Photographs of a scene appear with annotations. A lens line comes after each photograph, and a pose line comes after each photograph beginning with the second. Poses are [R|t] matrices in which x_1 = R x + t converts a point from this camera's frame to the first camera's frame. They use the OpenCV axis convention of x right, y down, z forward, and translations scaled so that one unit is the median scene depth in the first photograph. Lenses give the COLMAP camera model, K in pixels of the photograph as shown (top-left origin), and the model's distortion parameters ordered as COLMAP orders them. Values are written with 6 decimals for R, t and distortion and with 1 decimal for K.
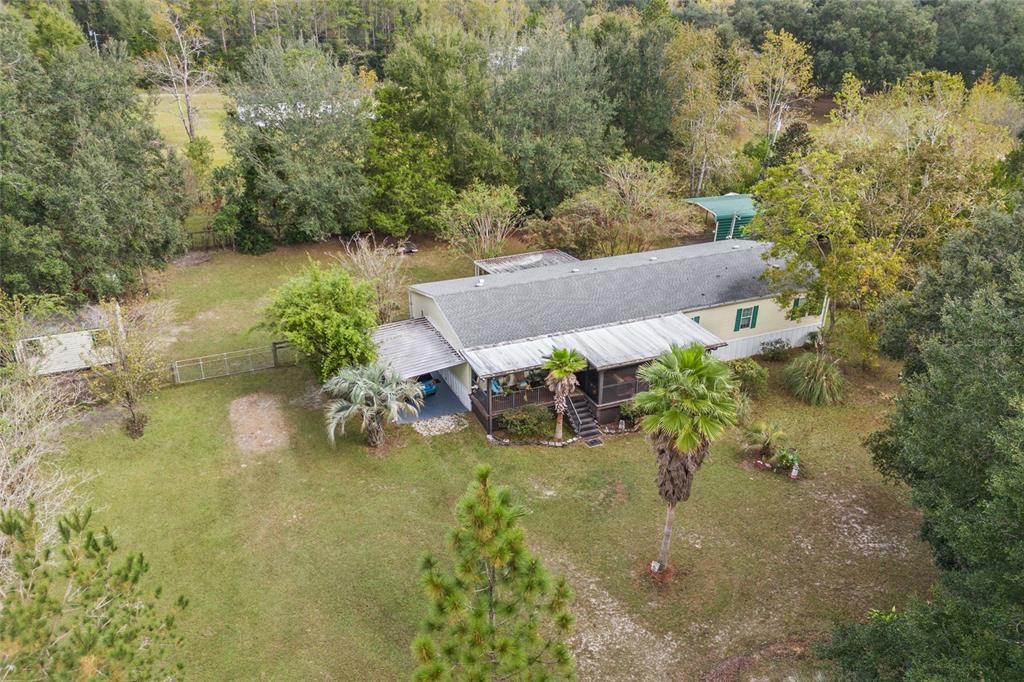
lens RADIAL K [[758.8, 0, 512.1], [0, 758.8, 316.0], [0, 0, 1]] dist [0.070236, -0.090804]
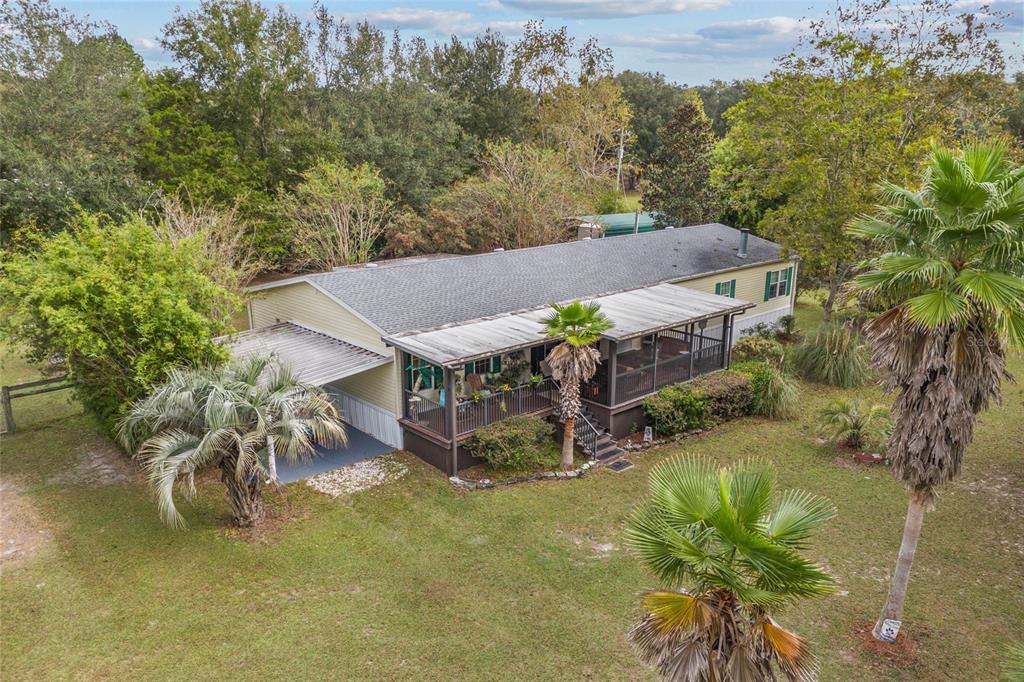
lens RADIAL K [[758.8, 0, 512.1], [0, 758.8, 316.0], [0, 0, 1]] dist [0.070236, -0.090804]
pose [[0.948008, -0.077896, 0.308567, -0.156635], [0.128230, 0.980888, -0.146338, 0.128705], [-0.291271, 0.178297, 0.939878, 0.432407]]
